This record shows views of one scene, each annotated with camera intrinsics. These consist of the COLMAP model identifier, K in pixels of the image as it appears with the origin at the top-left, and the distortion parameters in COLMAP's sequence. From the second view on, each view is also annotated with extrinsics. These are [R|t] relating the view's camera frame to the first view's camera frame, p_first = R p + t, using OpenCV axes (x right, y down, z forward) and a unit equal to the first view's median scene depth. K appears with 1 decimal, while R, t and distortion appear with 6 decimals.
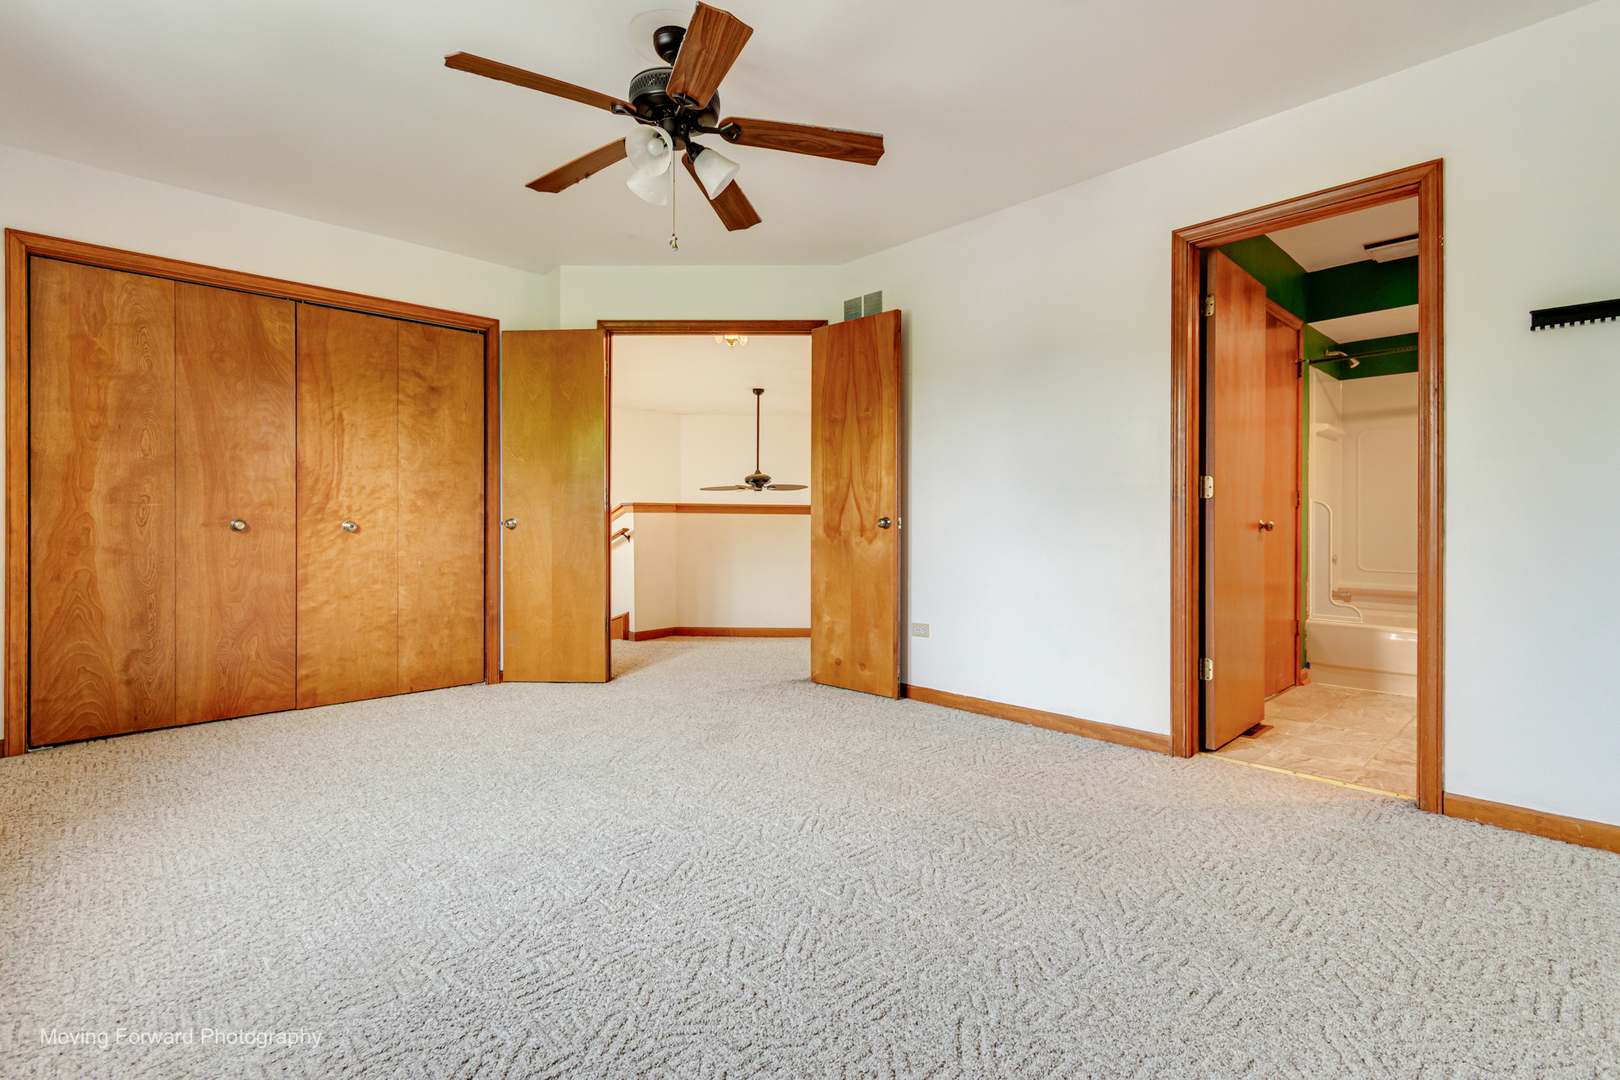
lens RADIAL K [[750.9, 0, 809.4], [0, 750.9, 537.6], [0, 0, 1]] dist [0.005551, -0.001782]
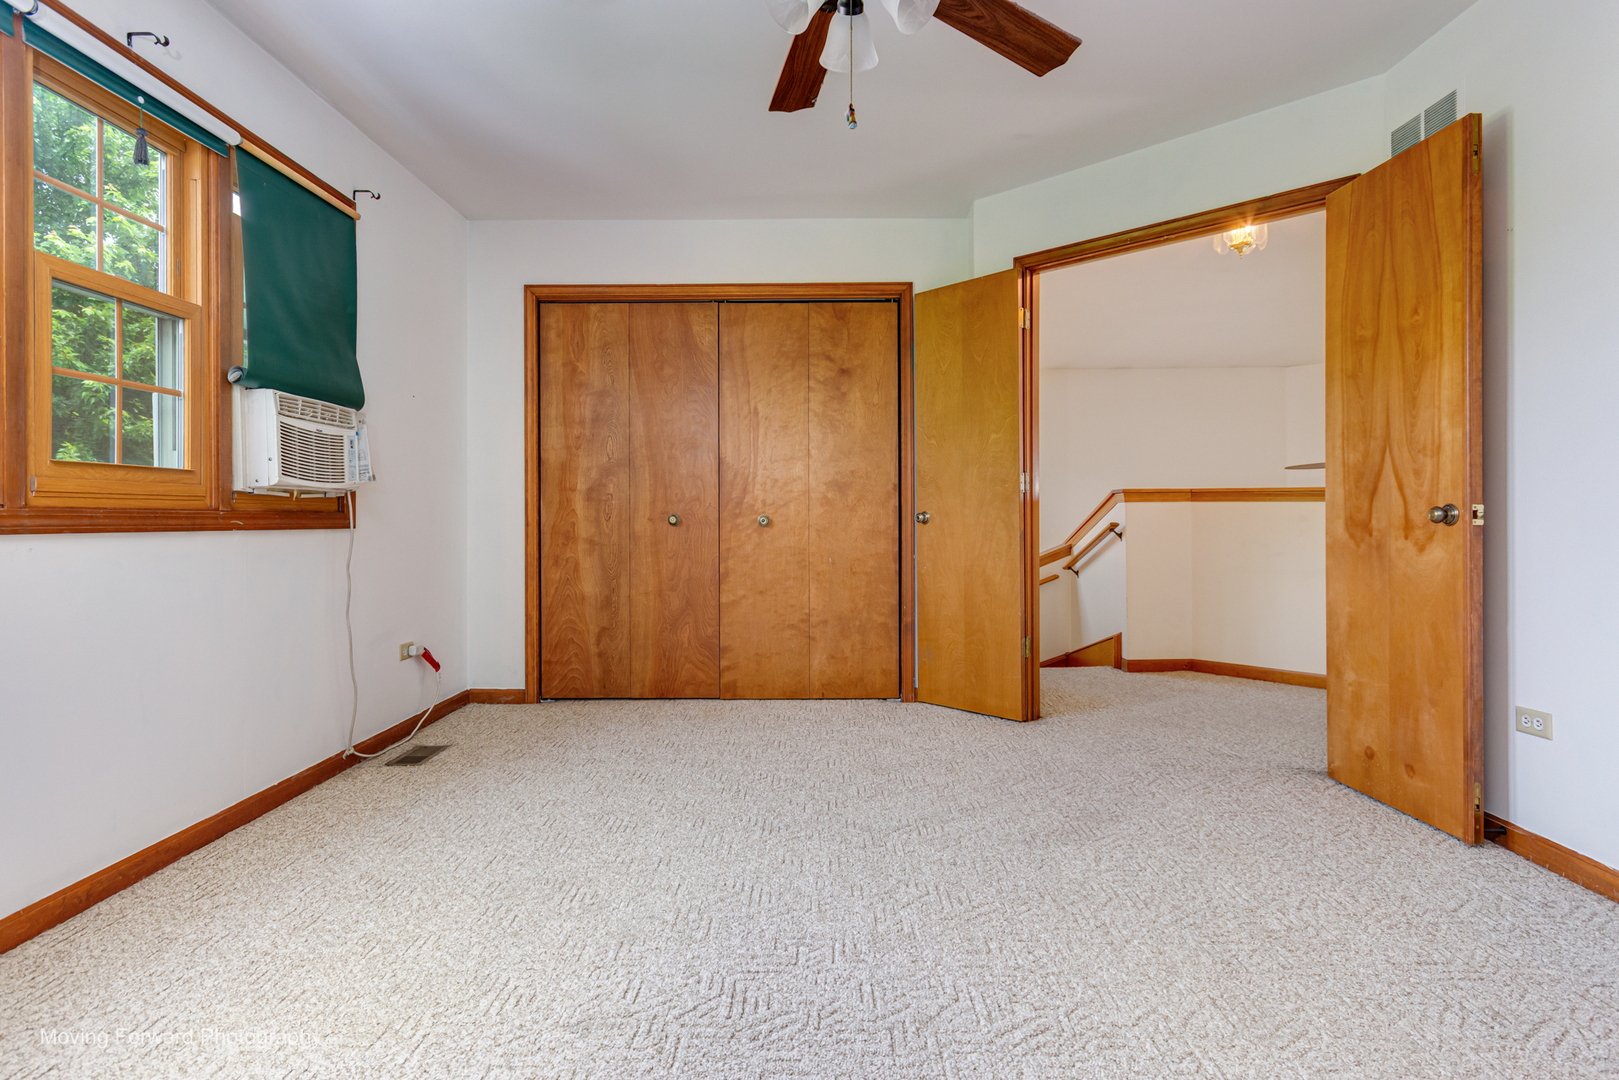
lens RADIAL K [[847.4, 0, 809.0], [0, 847.4, 524.8], [0, 0, 1]] dist [-0.002885, 0.003751]
pose [[0.714309, 0.003318, -0.699823, 0.199866], [-0.010125, 0.999933, -0.005593, -0.003895], [0.699758, 0.011081, 0.714294, 0.239837]]
